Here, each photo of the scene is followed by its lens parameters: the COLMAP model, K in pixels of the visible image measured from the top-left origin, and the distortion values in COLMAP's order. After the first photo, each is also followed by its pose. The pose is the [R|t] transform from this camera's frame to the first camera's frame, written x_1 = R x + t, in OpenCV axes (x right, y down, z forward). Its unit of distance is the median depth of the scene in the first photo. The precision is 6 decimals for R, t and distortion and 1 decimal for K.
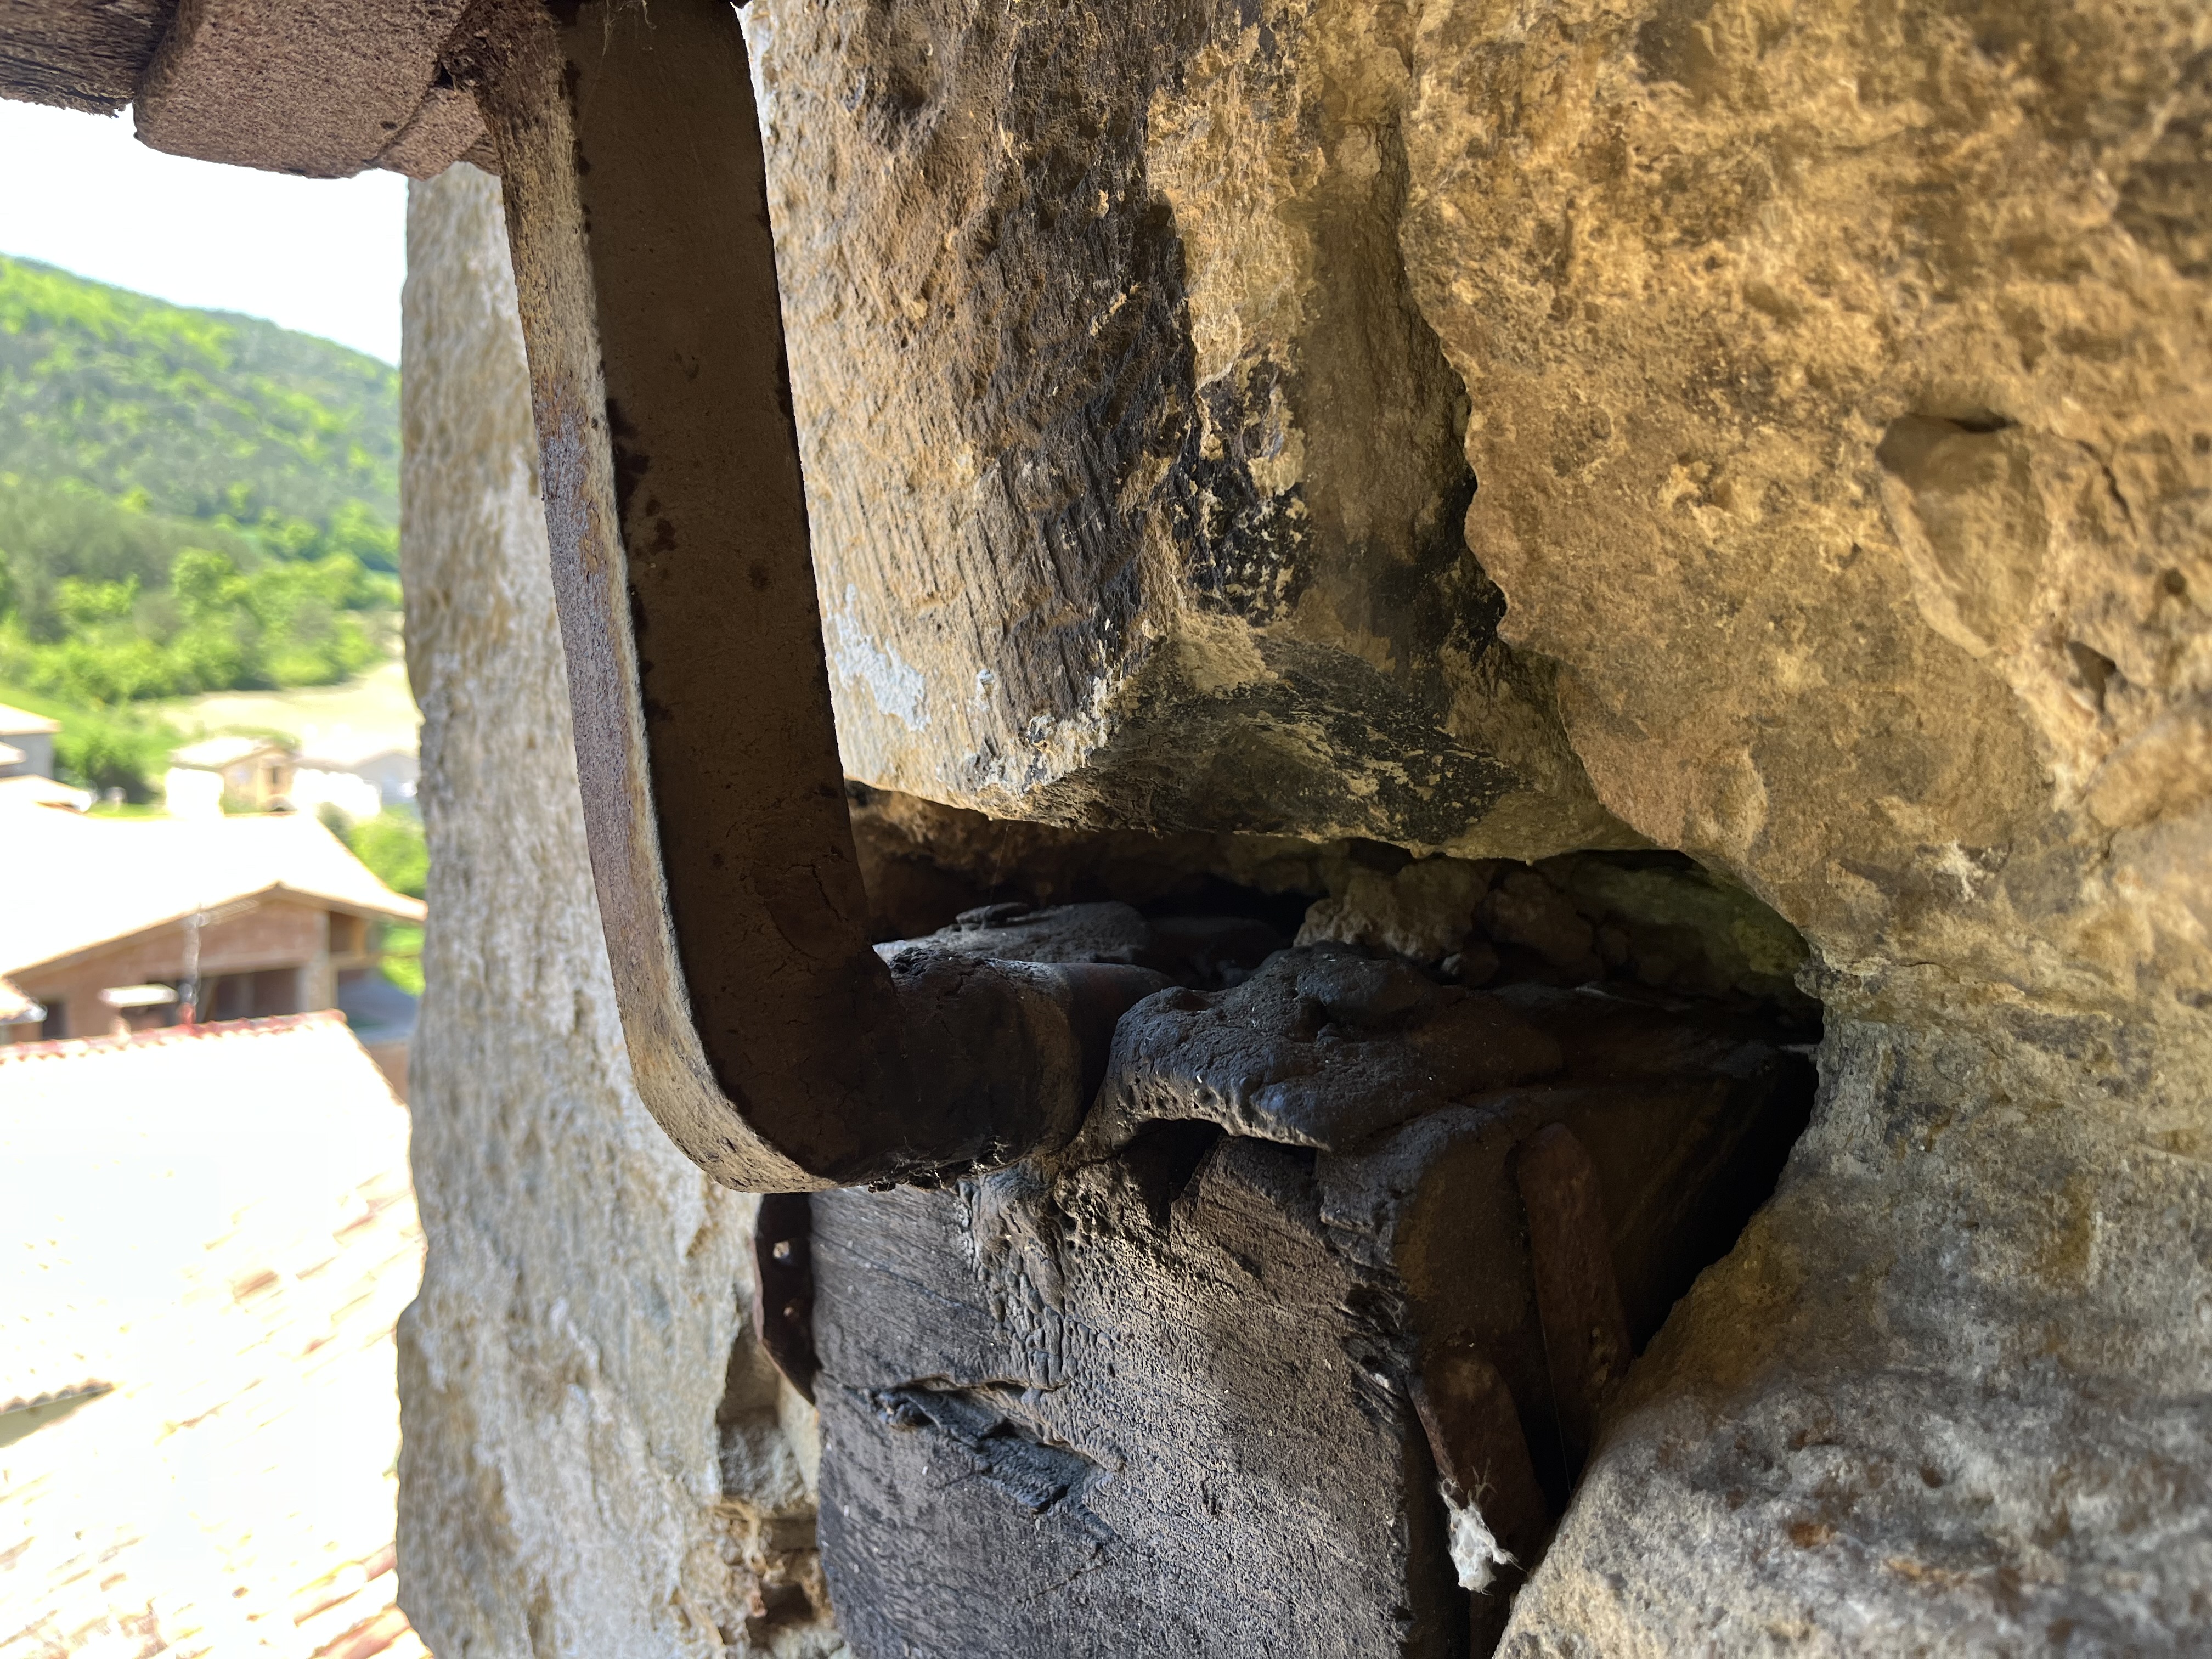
lens RADIAL K [[1685.5, 0, 1099.4], [0, 1685.5, 813.1], [0, 0, 1]] dist [0.050677, -0.076827]
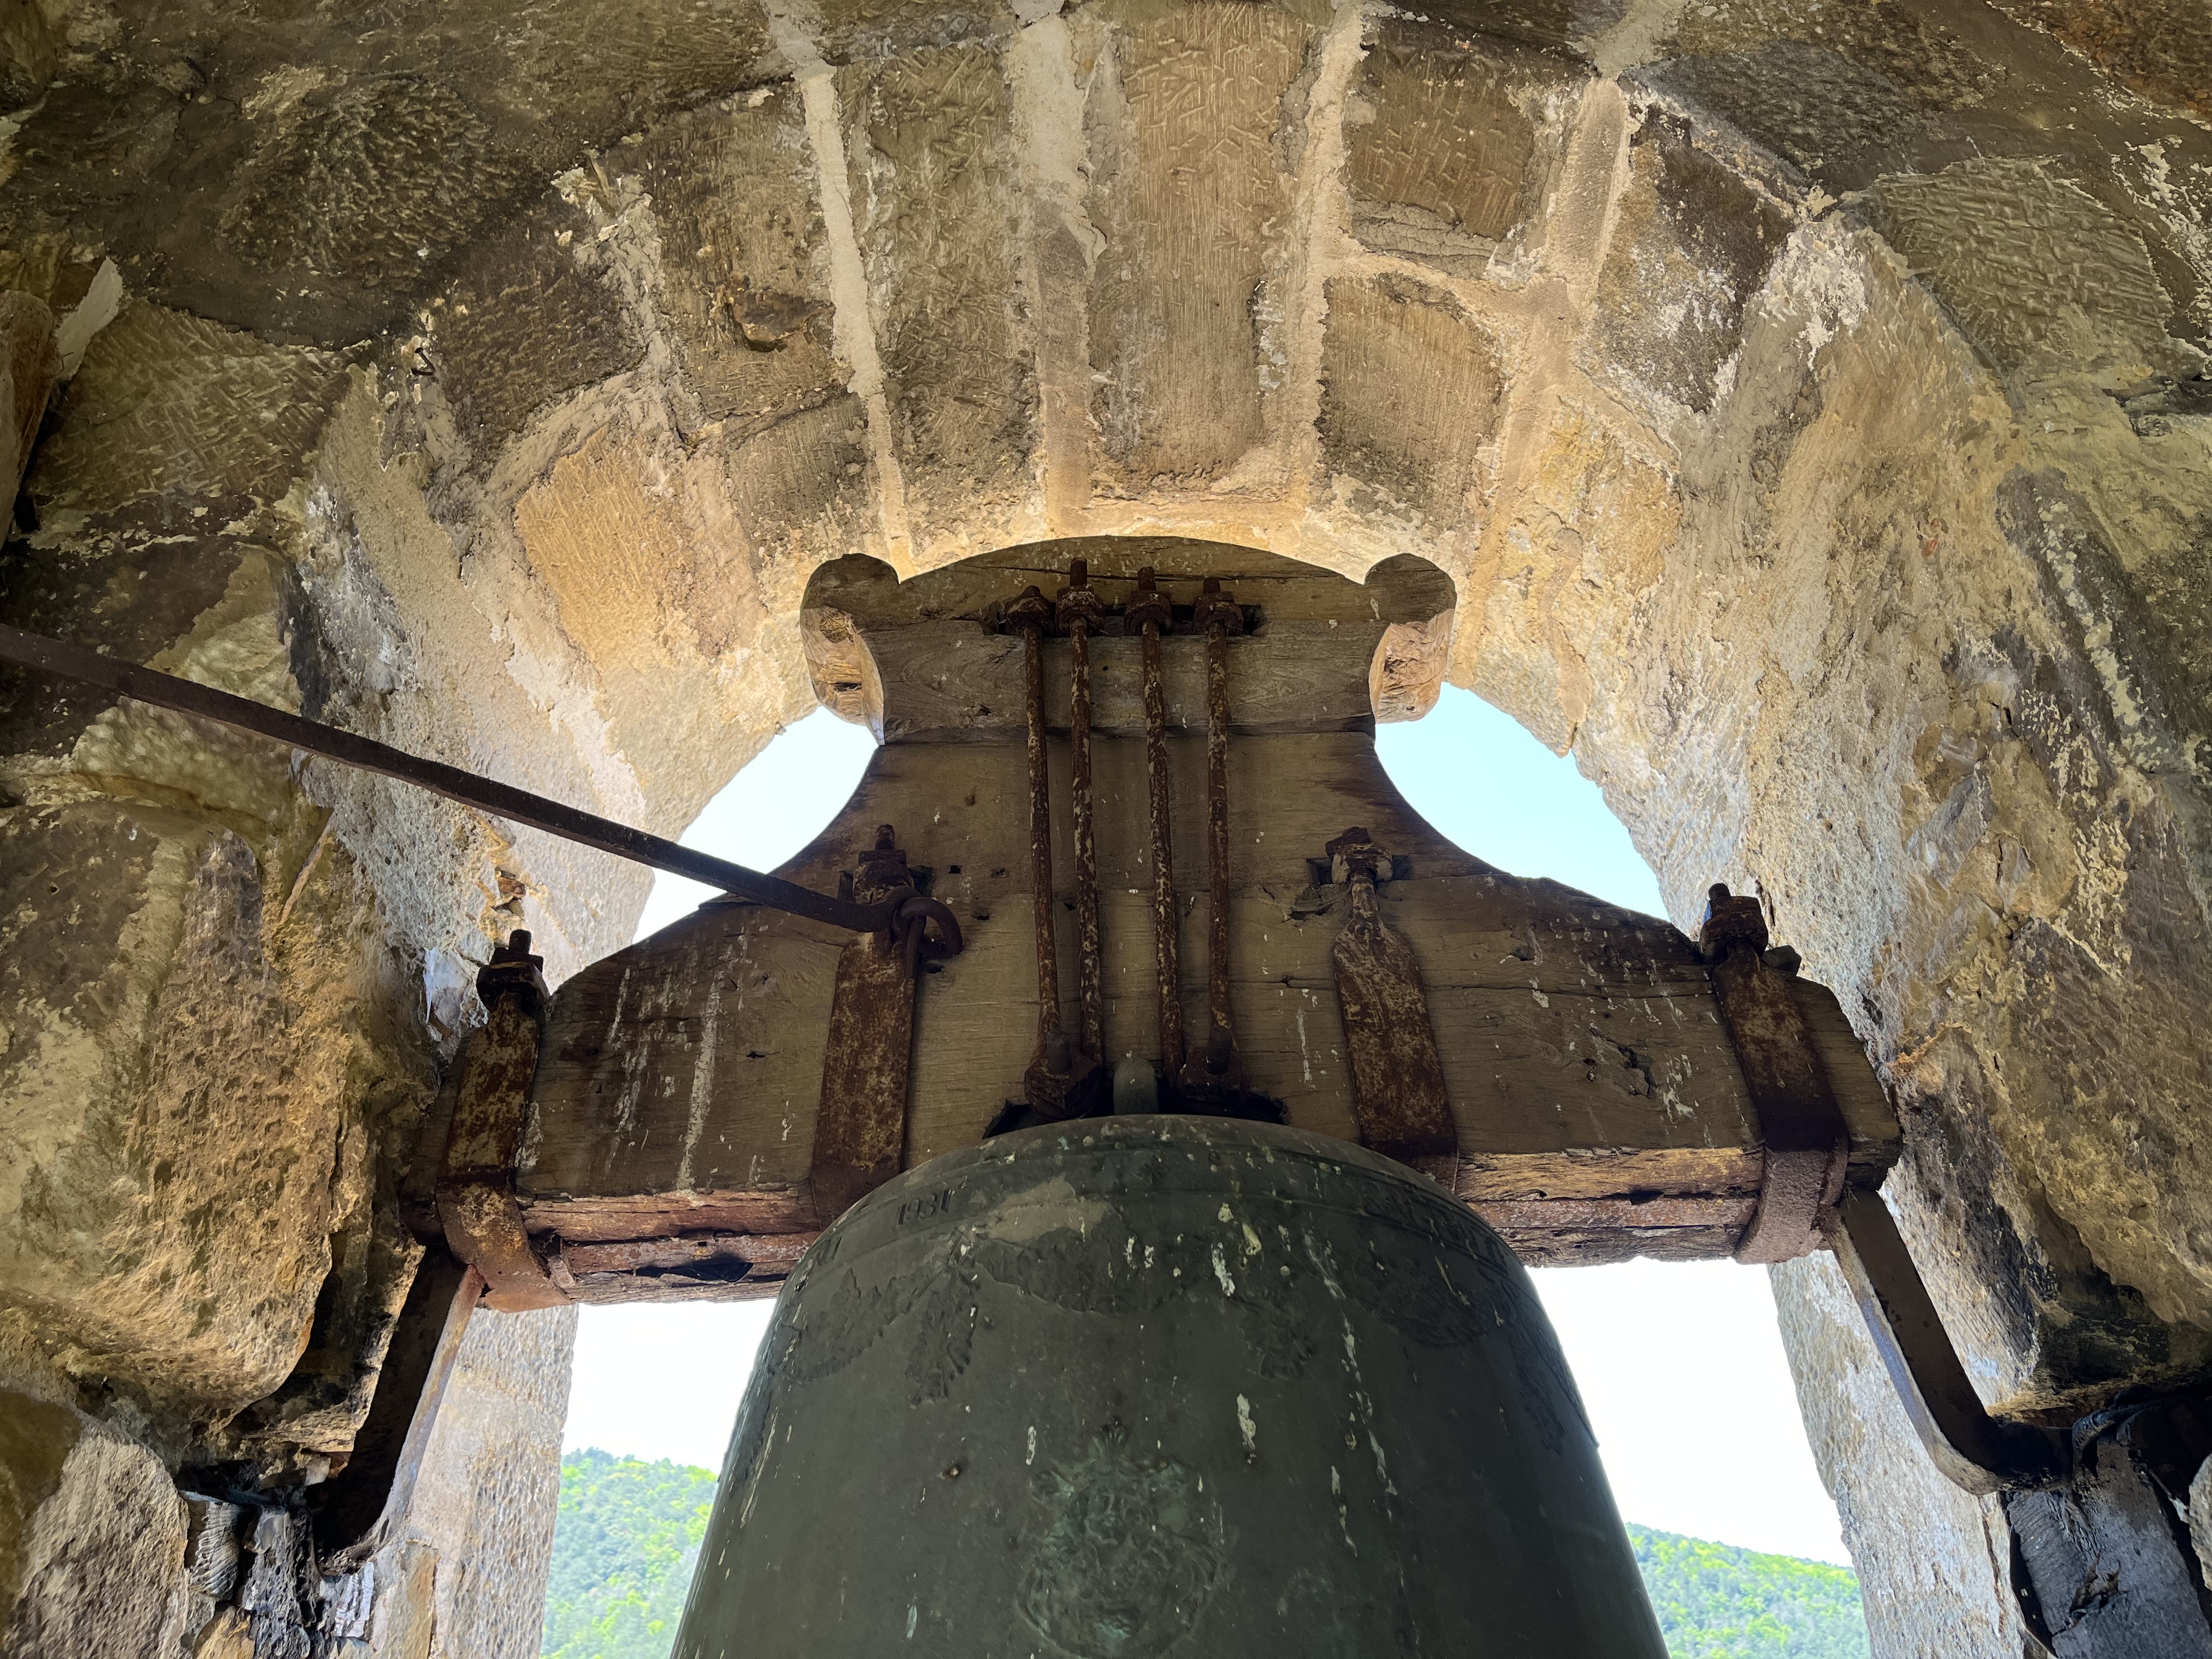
lens RADIAL K [[1685.5, 0, 1106.4], [0, 1685.5, 824.3], [0, 0, 1]] dist [0.050677, -0.076827]
pose [[0.771322, -0.396591, -0.497773, 0.700836], [0.017078, 0.794731, -0.606722, 1.204682], [0.636216, 0.459477, 0.619767, -2.957285]]
